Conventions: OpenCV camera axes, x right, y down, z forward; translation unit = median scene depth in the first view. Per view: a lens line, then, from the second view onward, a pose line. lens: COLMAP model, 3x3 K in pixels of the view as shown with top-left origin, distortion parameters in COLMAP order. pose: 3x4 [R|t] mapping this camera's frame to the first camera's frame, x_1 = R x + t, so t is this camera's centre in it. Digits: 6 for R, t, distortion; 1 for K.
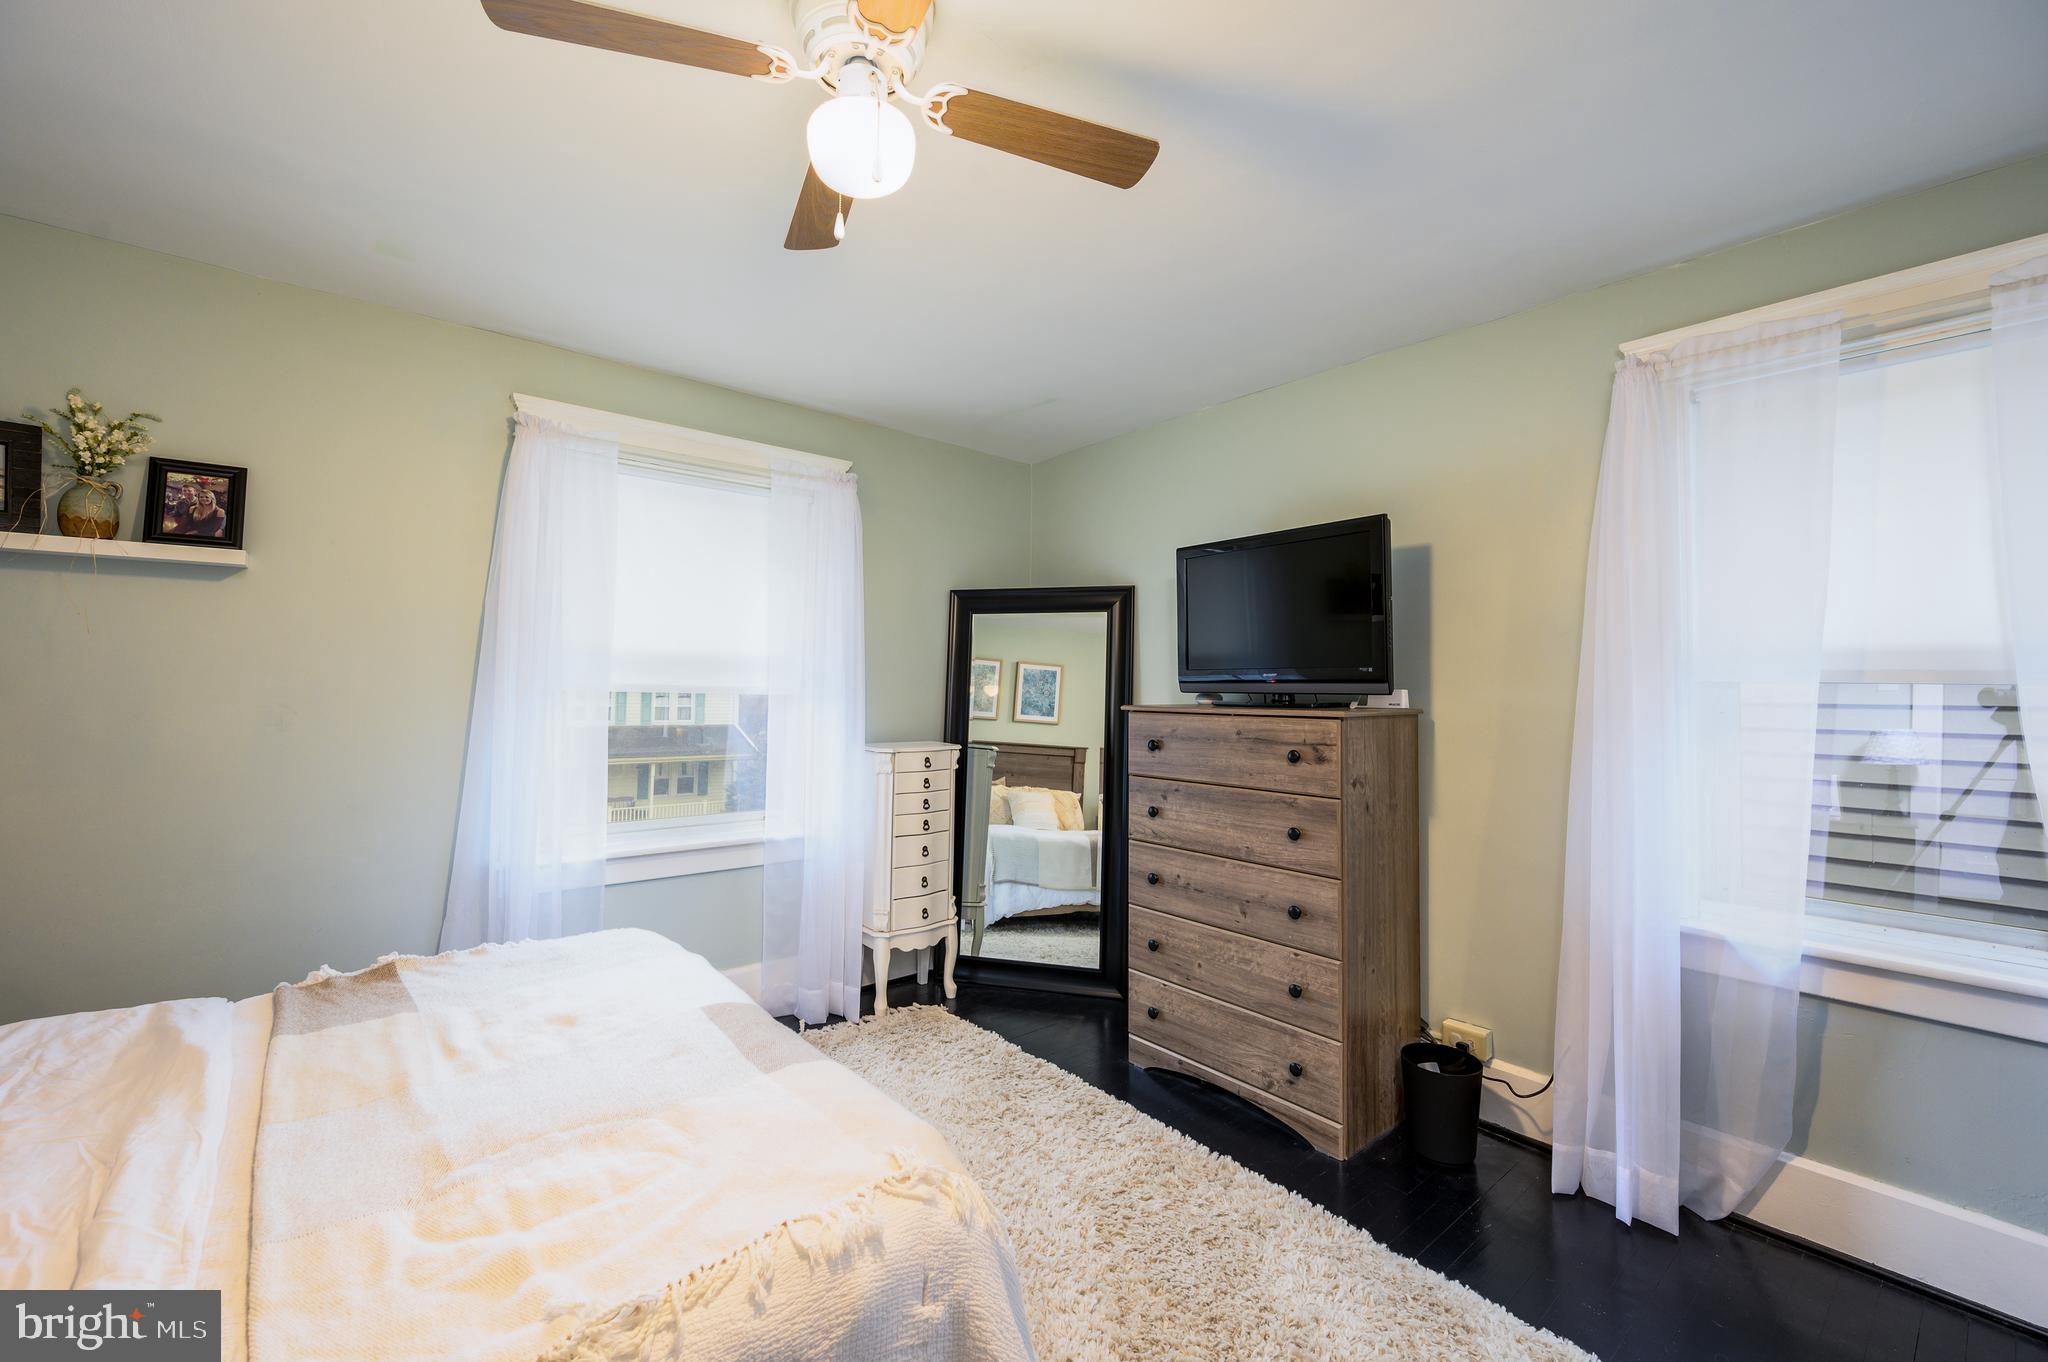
lens RADIAL K [[855.1, 0, 1026.3], [0, 855.1, 695.1], [0, 0, 1]] dist [0.000166, 0.000111]
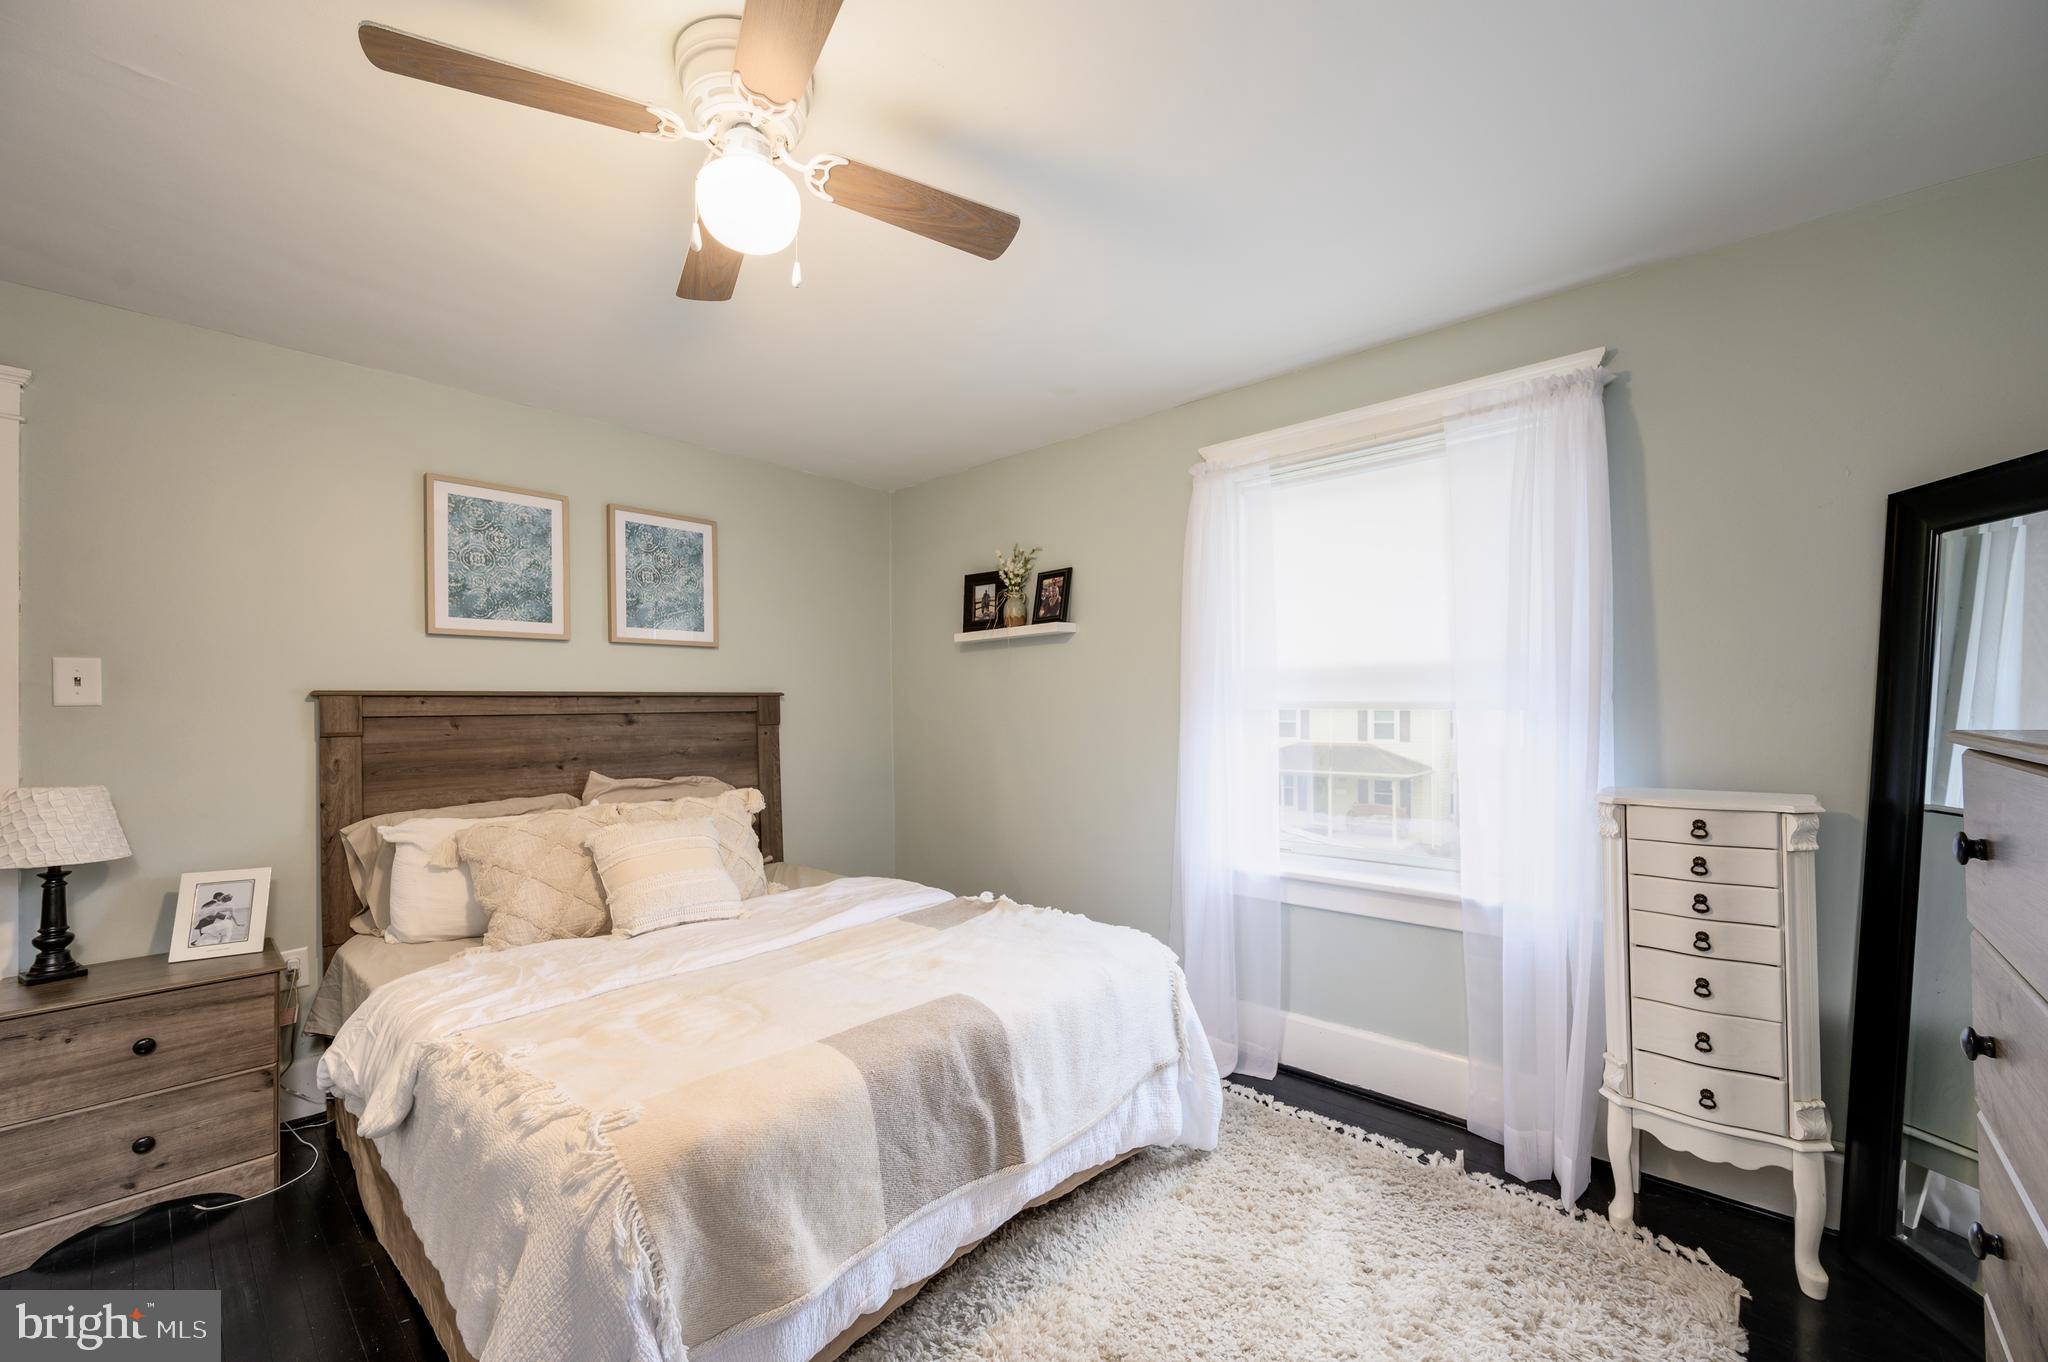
lens RADIAL K [[825.9, 0, 1023.9], [0, 825.9, 719.2], [0, 0, 1]] dist [-0.001271, -0.000573]
pose [[0.115646, 0.003913, -0.993283, 0.386216], [0.011816, 0.999916, 0.005315, -0.001529], [0.993220, -0.012351, 0.115590, 0.523883]]
